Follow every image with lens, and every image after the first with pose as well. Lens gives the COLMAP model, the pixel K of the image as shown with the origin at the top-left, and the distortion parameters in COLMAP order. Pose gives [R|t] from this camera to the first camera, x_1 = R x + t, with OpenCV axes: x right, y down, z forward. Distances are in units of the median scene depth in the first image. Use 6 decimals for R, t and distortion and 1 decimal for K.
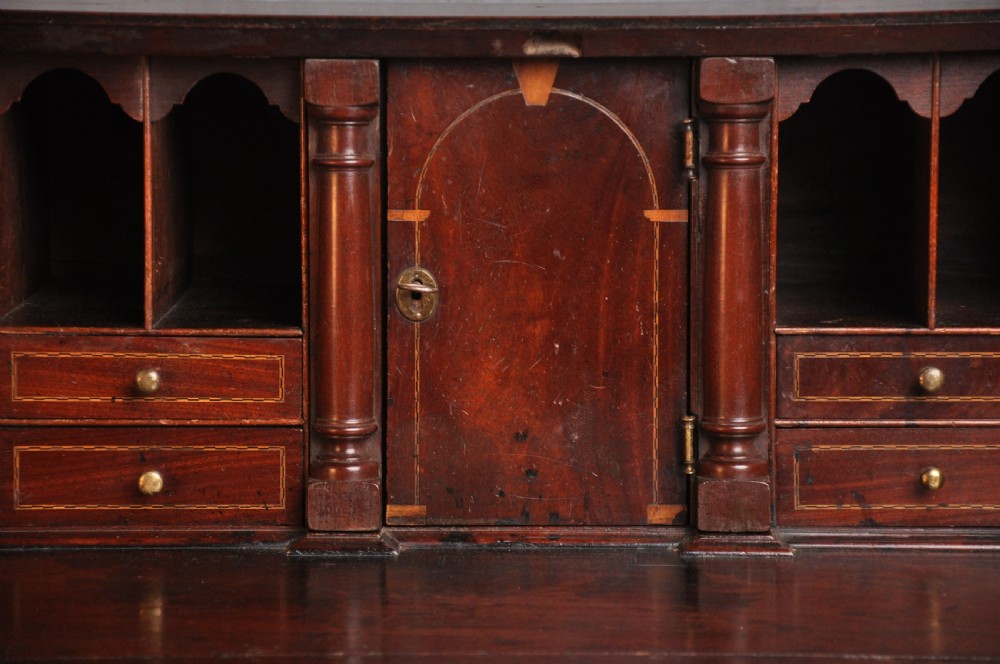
lens RADIAL K [[3863.4, 0, 486.5], [0, 3863.4, 337.6], [0, 0, 1]] dist [1.256395, 0.000000]
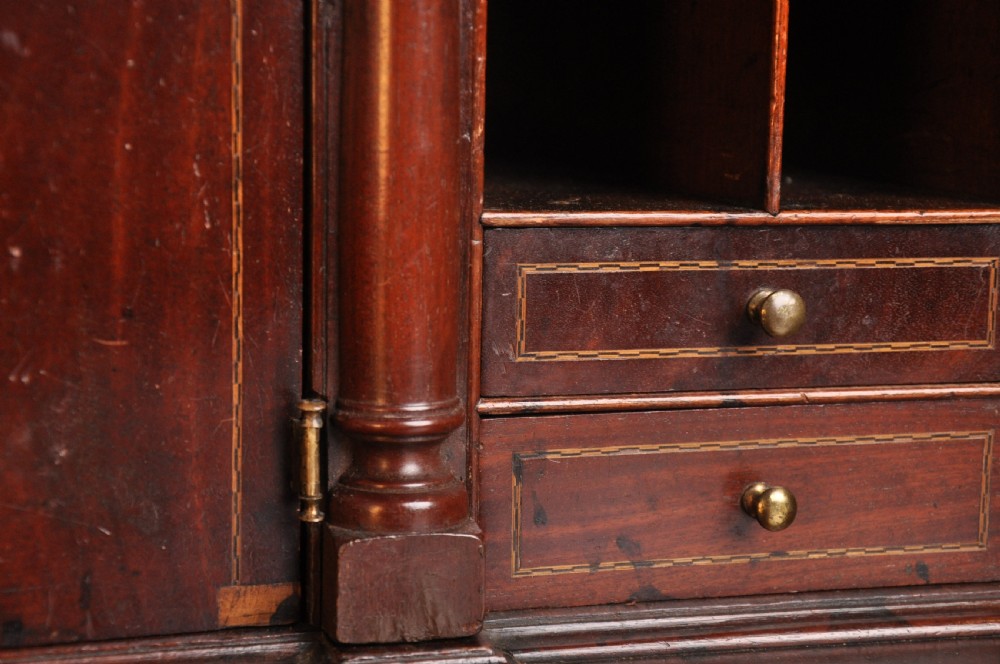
lens RADIAL K [[2044.6, 0, 498.9], [0, 2044.6, 340.6], [0, 0, 1]] dist [0.250869, 0.000000]
pose [[0.959109, -0.019533, 0.282360, 0.003893], [0.012000, 0.999525, 0.028383, 0.006234], [-0.282781, -0.023834, 0.958888, 0.753483]]
